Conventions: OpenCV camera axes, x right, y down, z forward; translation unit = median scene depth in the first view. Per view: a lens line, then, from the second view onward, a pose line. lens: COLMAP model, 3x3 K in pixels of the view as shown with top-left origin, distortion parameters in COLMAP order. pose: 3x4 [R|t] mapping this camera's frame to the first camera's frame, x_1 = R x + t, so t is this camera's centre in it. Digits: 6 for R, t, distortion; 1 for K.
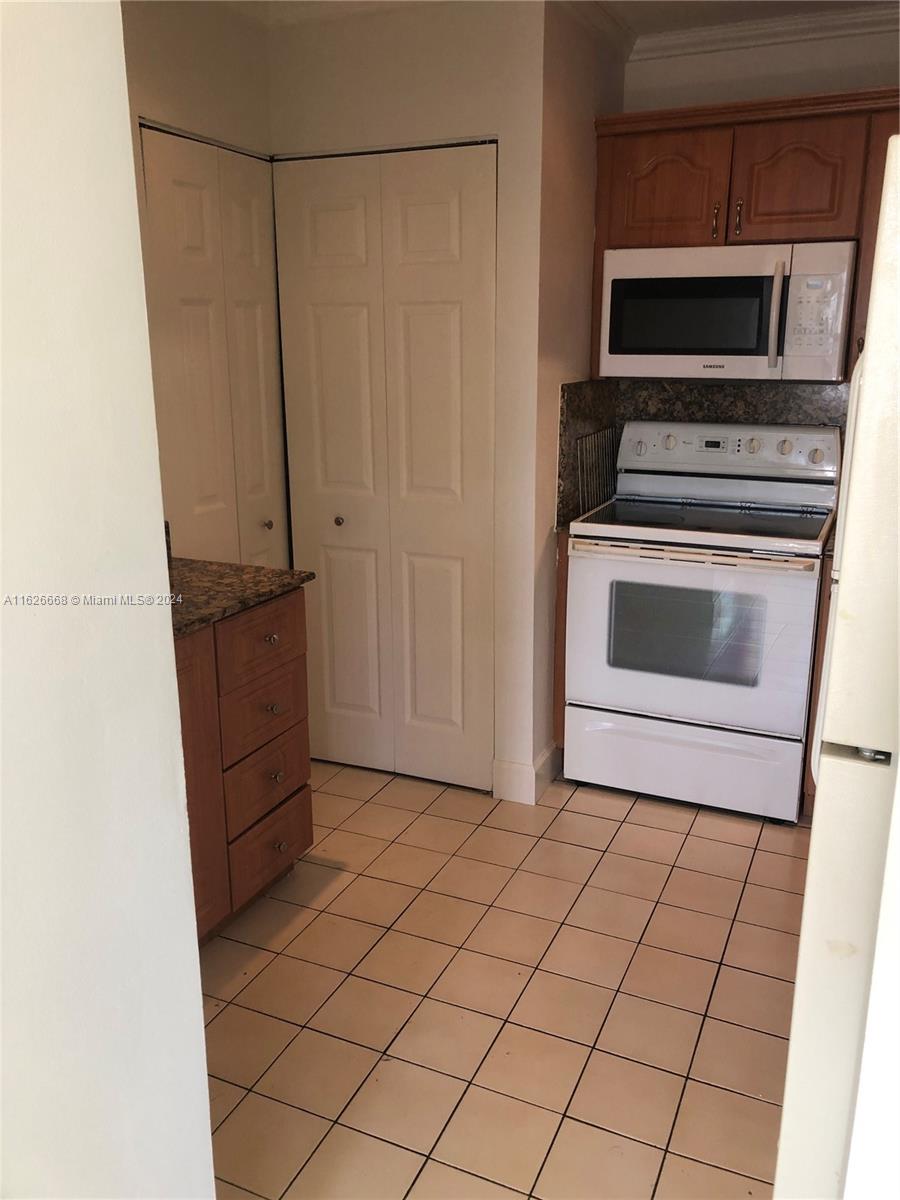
lens RADIAL K [[953.8, 0, 453.1], [0, 953.8, 583.5], [0, 0, 1]] dist [0.055621, -0.070331]
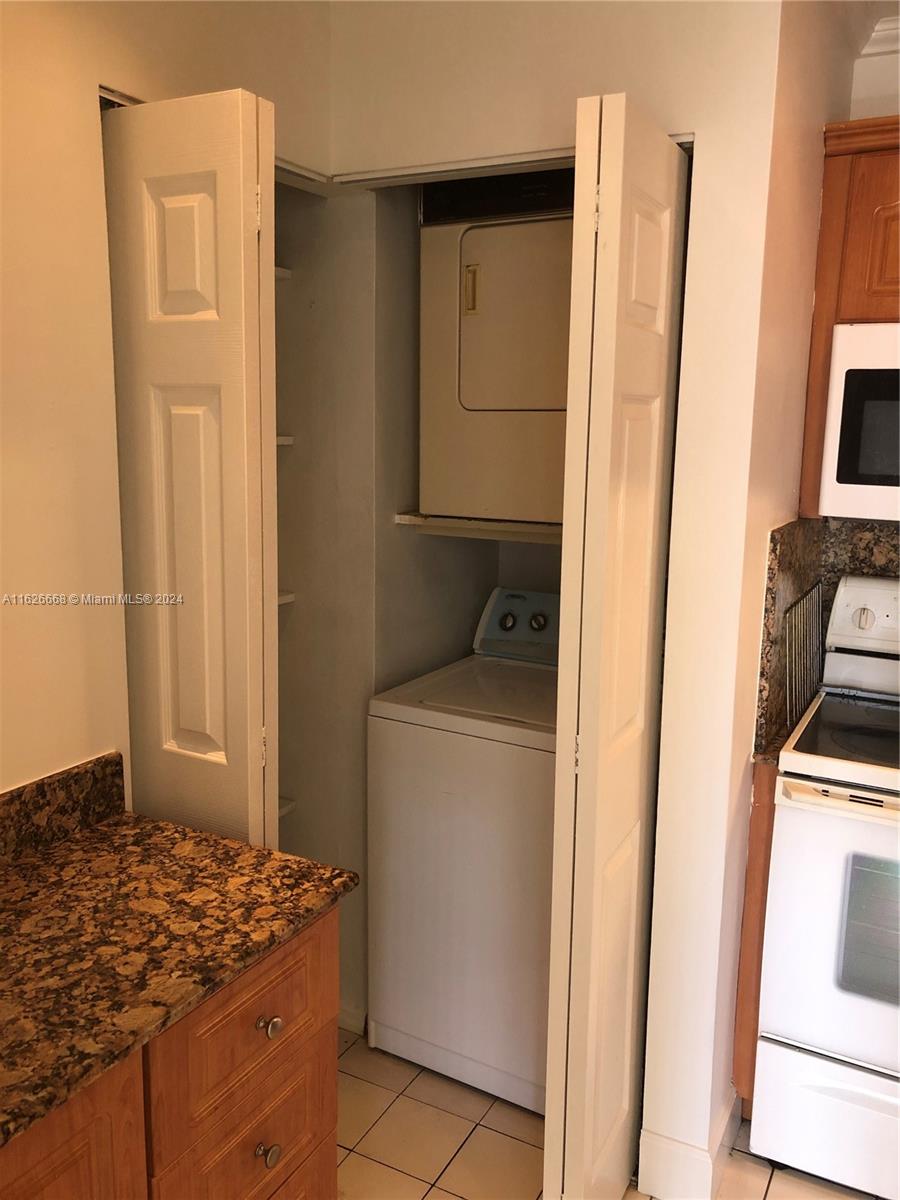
lens RADIAL K [[1007.5, 0, 450.0], [0, 1007.5, 600.0], [0, 0, 1]] dist [0.014026, -0.007086]
pose [[0.996611, 0.031263, -0.076087, -0.042548], [-0.037570, 0.995847, -0.082930, -0.098260], [0.073179, 0.085507, 0.993646, 0.326951]]
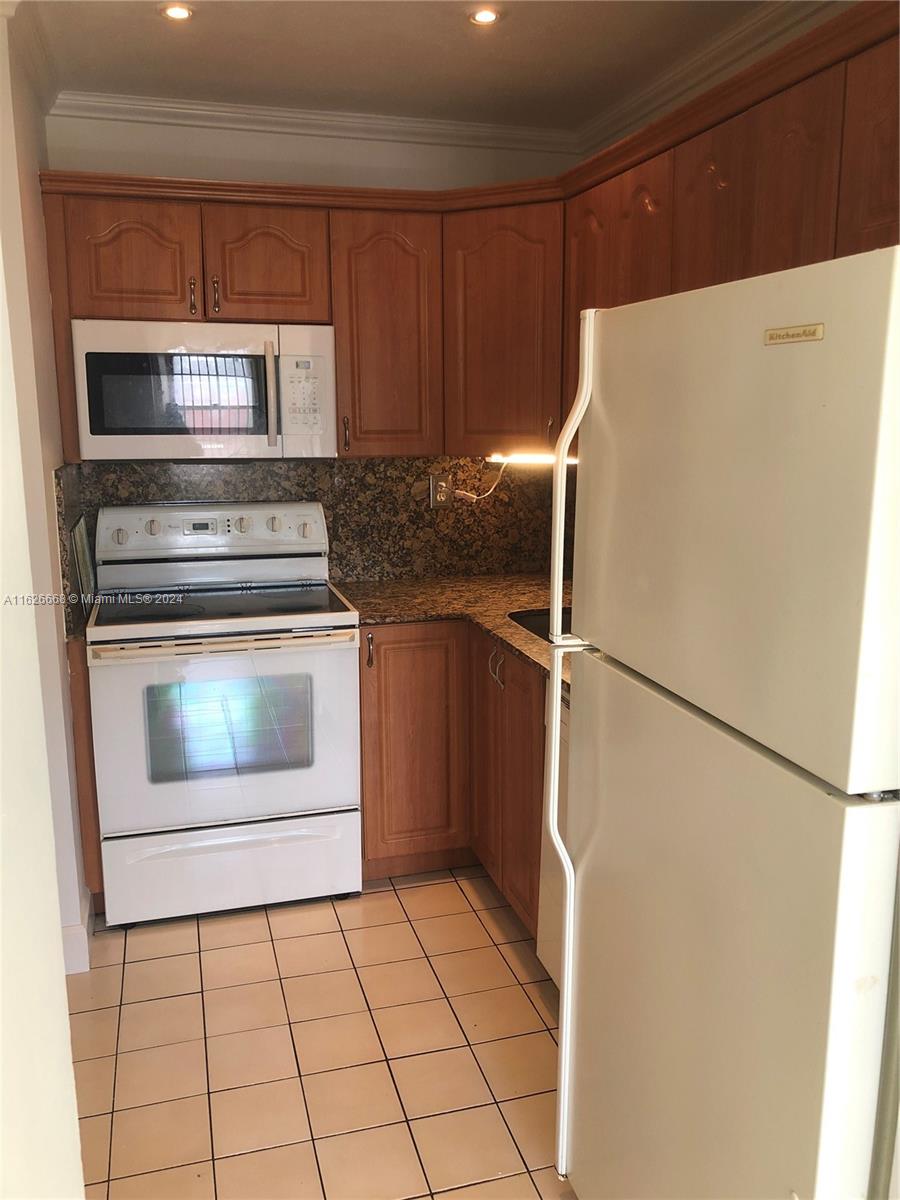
lens RADIAL K [[967.4, 0, 450.0], [0, 967.4, 600.0], [0, 0, 1]] dist [0.009027, 0.001477]
pose [[0.772404, -0.123615, 0.622985, -0.162104], [0.162696, 0.986658, -0.005941, -0.030267], [-0.613939, 0.105946, 0.782211, 0.116055]]
